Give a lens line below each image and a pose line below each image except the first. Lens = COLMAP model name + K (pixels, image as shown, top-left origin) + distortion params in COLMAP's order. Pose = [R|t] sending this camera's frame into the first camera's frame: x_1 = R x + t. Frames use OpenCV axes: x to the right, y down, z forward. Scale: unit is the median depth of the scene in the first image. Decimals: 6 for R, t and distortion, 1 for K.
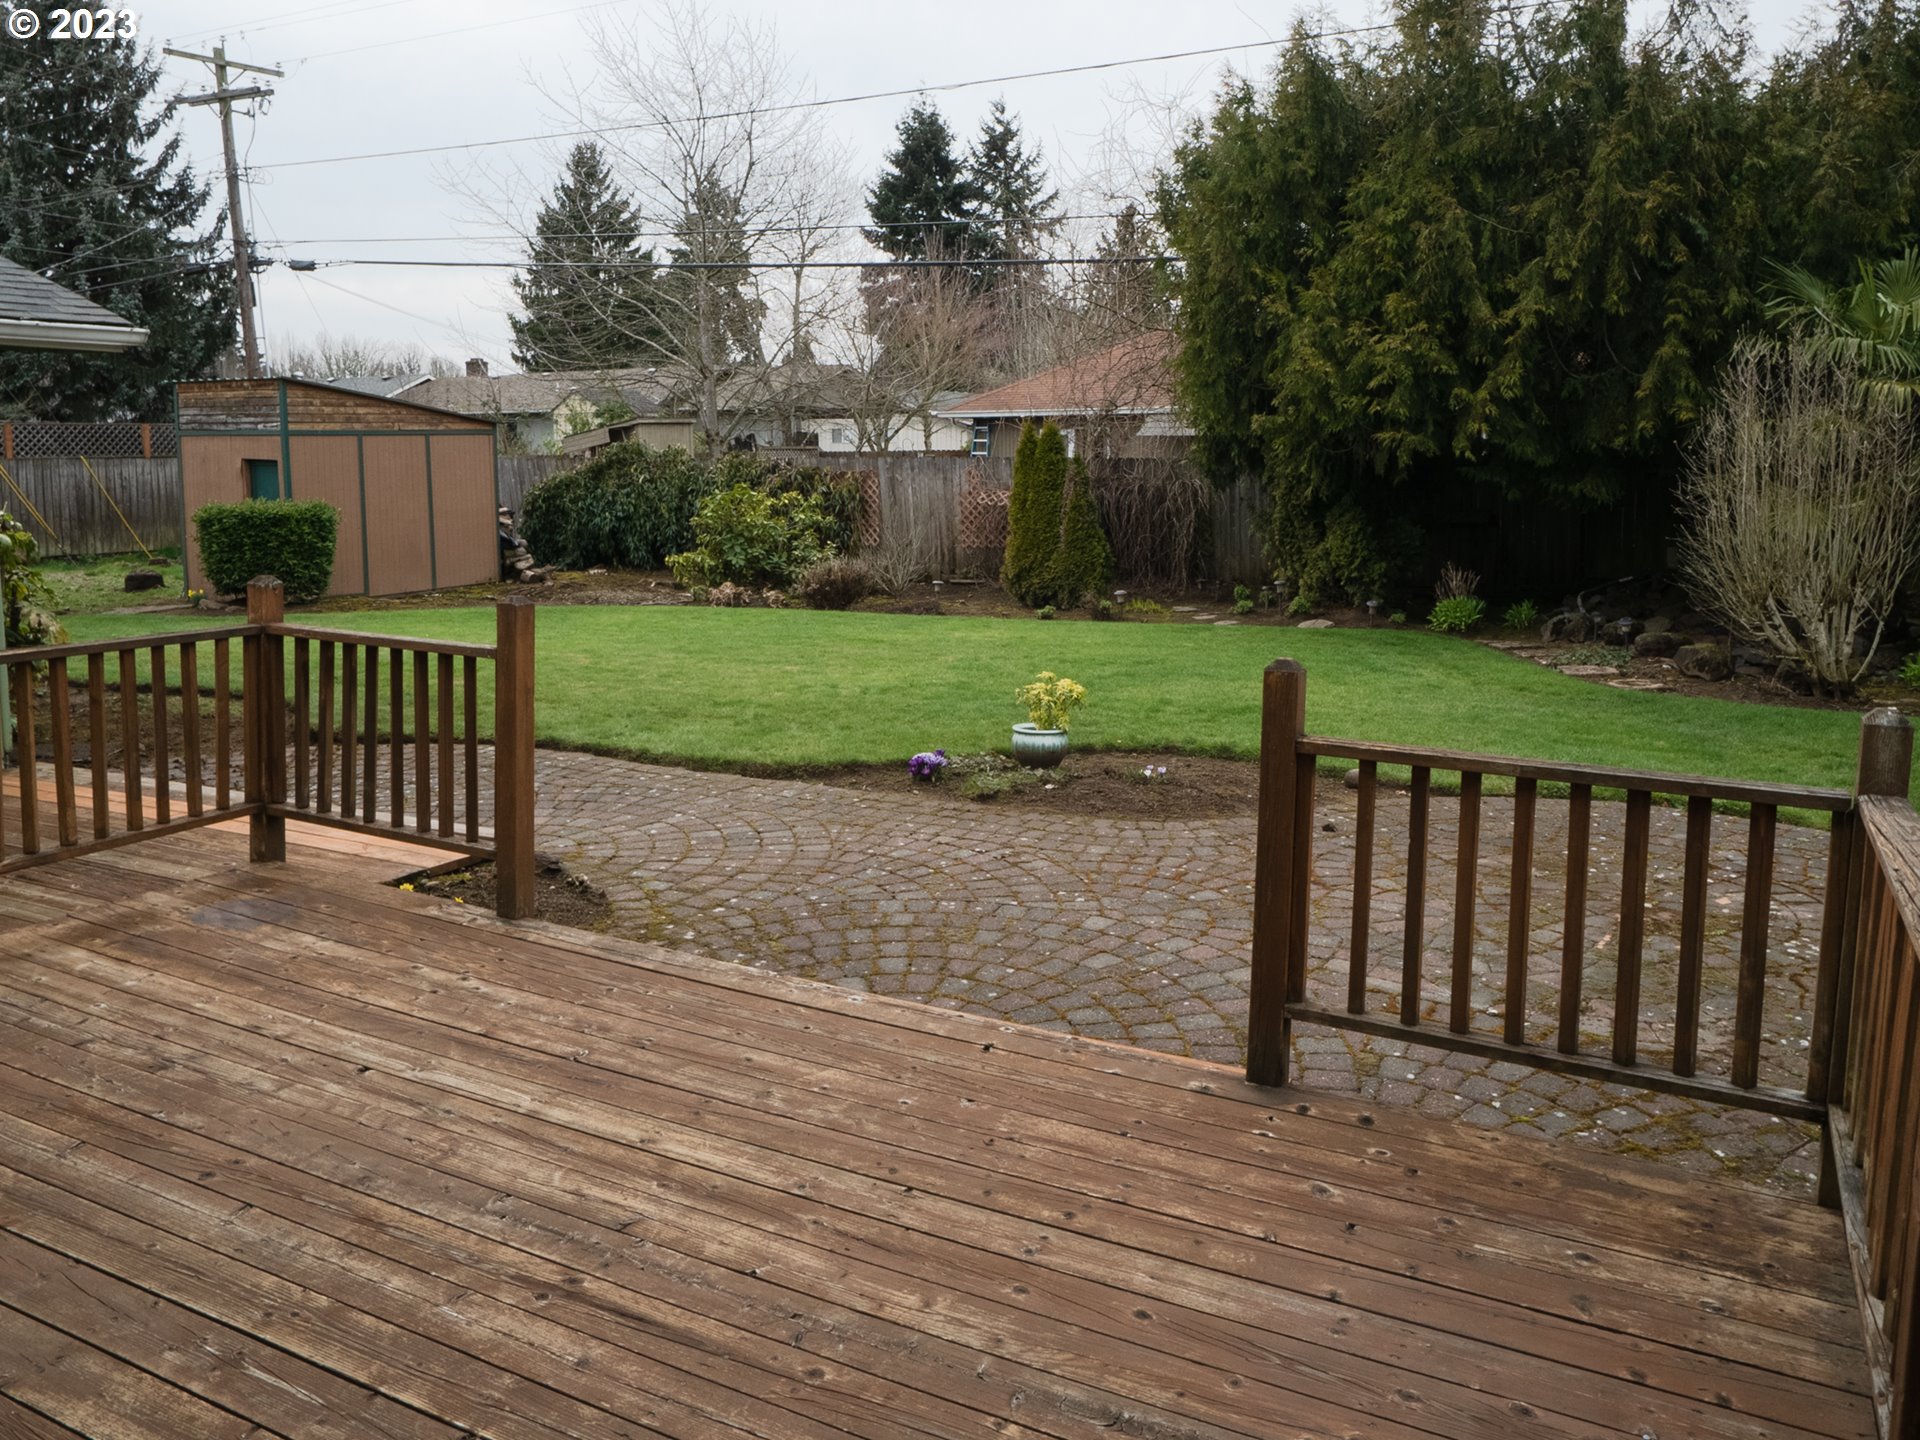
lens RADIAL K [[1431.9, 0, 960.1], [0, 1431.9, 604.5], [0, 0, 1]] dist [-0.051079, 0.043940]
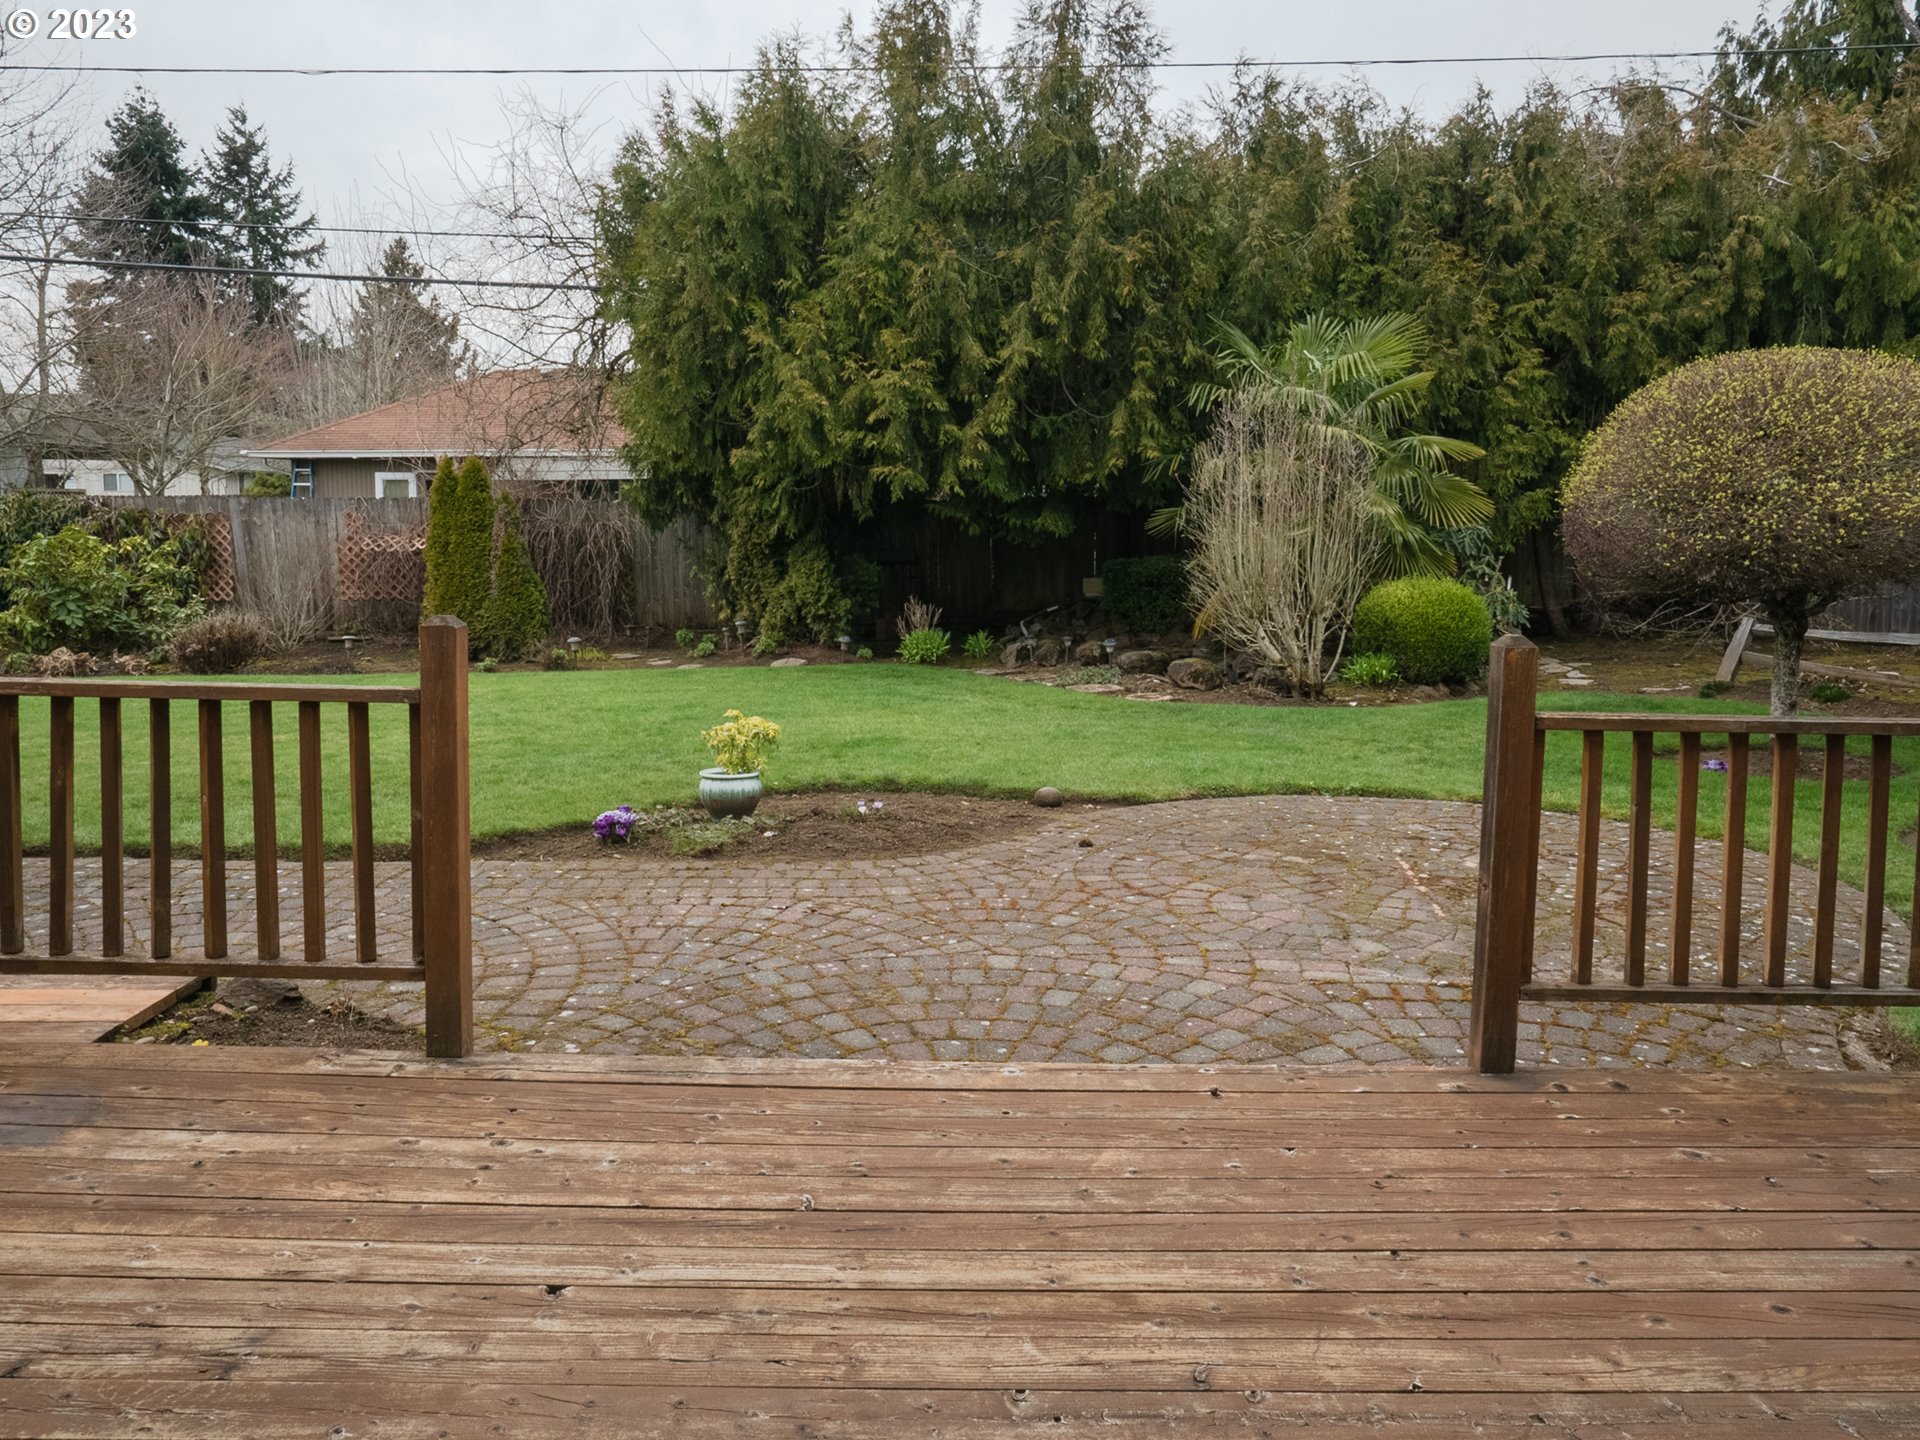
lens RADIAL K [[1431.9, 0, 937.9], [0, 1431.9, 693.7], [0, 0, 1]] dist [-0.051079, 0.043940]
pose [[0.884070, -0.054252, 0.464194, -0.242582], [0.042980, 0.998468, 0.034838, 0.010379], [-0.465373, -0.010849, 0.885048, 0.133671]]
